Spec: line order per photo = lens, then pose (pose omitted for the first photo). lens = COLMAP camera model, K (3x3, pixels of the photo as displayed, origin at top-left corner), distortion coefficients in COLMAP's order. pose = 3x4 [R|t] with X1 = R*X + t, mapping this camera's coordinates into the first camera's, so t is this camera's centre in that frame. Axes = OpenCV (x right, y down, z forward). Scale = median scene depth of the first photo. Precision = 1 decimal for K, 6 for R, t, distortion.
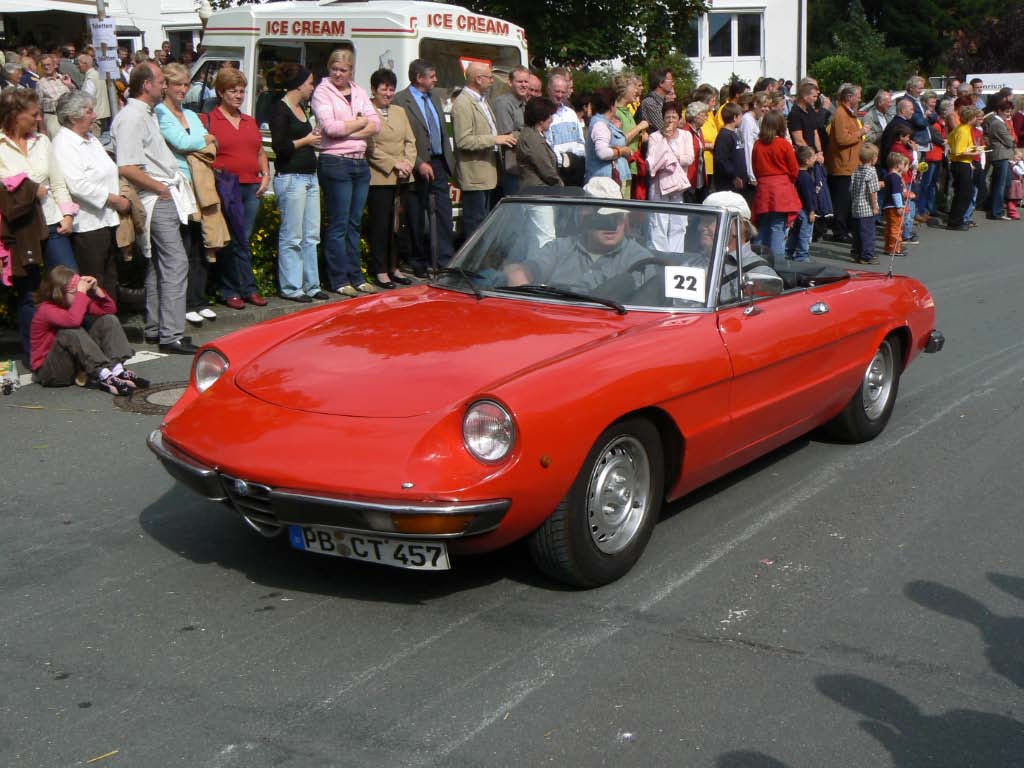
lens RADIAL K [[1211.5, 0, 512.0], [0, 1211.5, 384.0], [0, 0, 1]] dist [-0.145764, 0.271684]
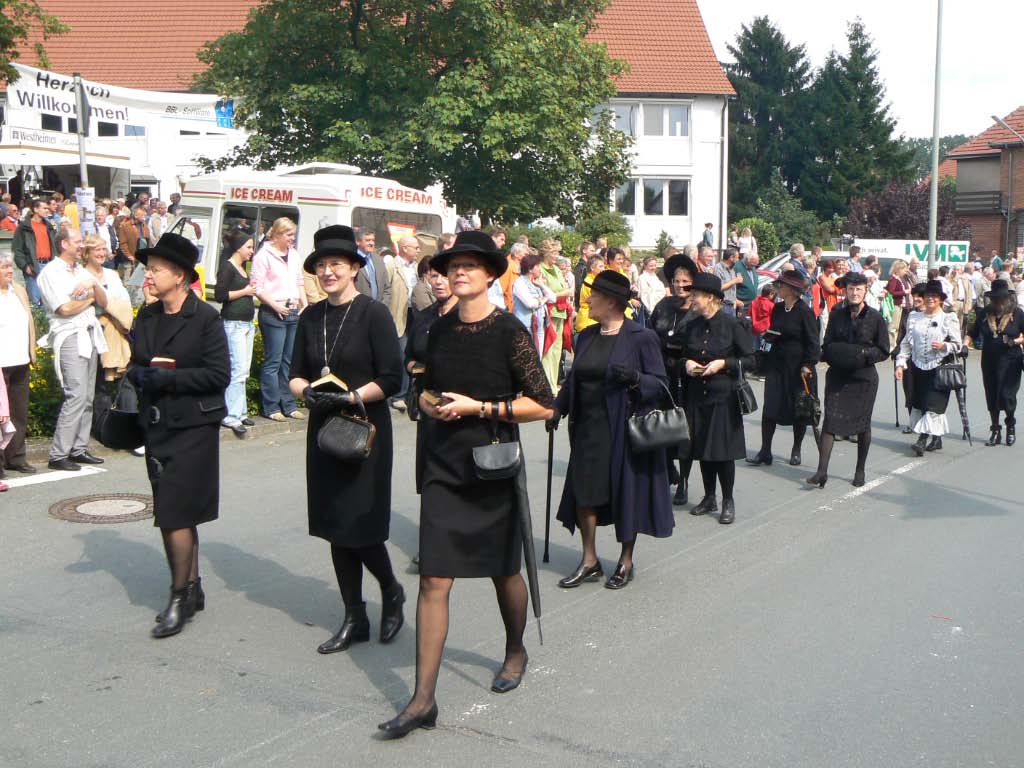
lens RADIAL K [[1074.8, 0, 507.8], [0, 1074.8, 377.9], [0, 0, 1]] dist [-0.175328, 0.167883]
pose [[0.999468, 0.028461, 0.015905, 0.063368], [-0.026635, 0.994102, -0.105132, -0.011074], [-0.018803, 0.104653, 0.994331, -0.041736]]
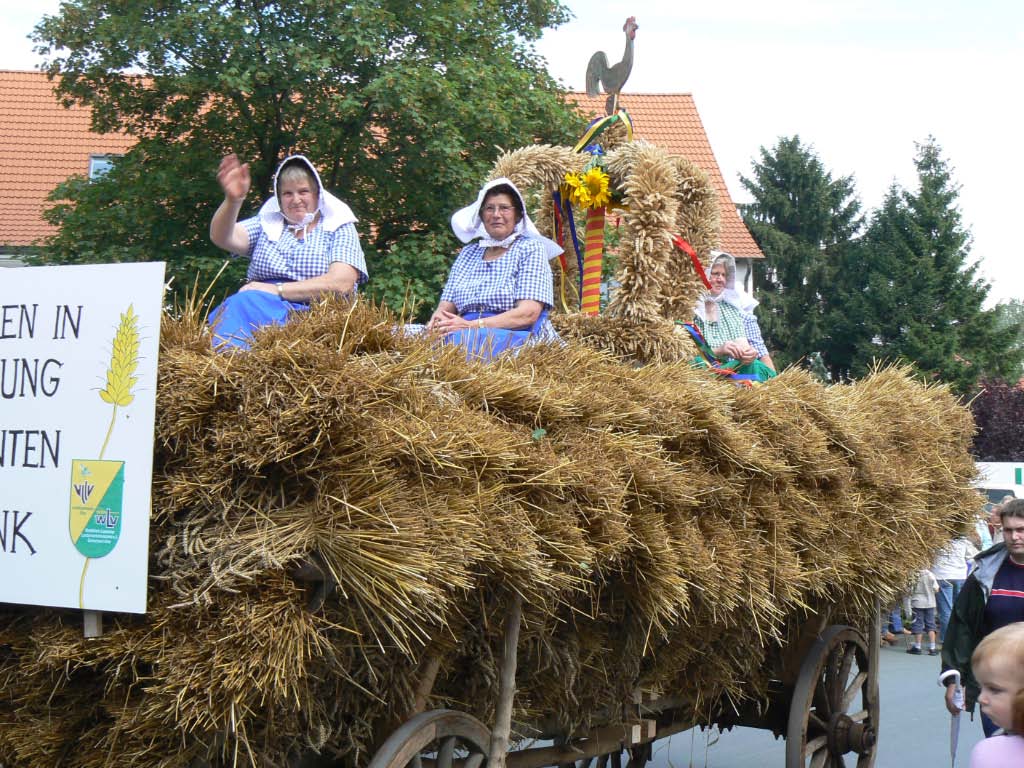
lens RADIAL K [[1662.4, 0, 512.0], [0, 1662.4, 384.0], [0, 0, 1]] dist [0.013226, 0.737098]
pose [[0.995892, 0.035836, 0.083159, -0.047562], [-0.011983, 0.962440, -0.271232, 0.024921], [-0.089755, 0.269121, 0.958915, -0.287871]]
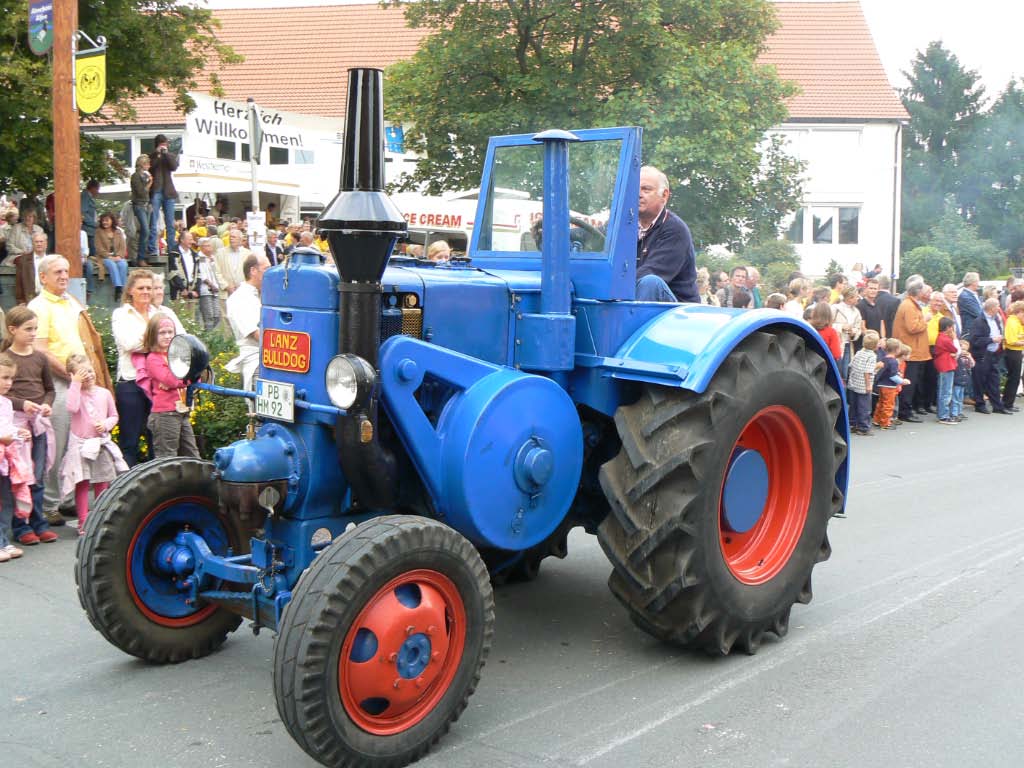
lens RADIAL K [[1074.8, 0, 507.8], [0, 1074.8, 377.9], [0, 0, 1]] dist [-0.175328, 0.167883]
pose [[0.990237, 0.044421, -0.132126, 0.052265], [-0.061048, 0.990330, -0.124580, -0.015716], [0.125315, 0.131430, 0.983373, -0.013944]]
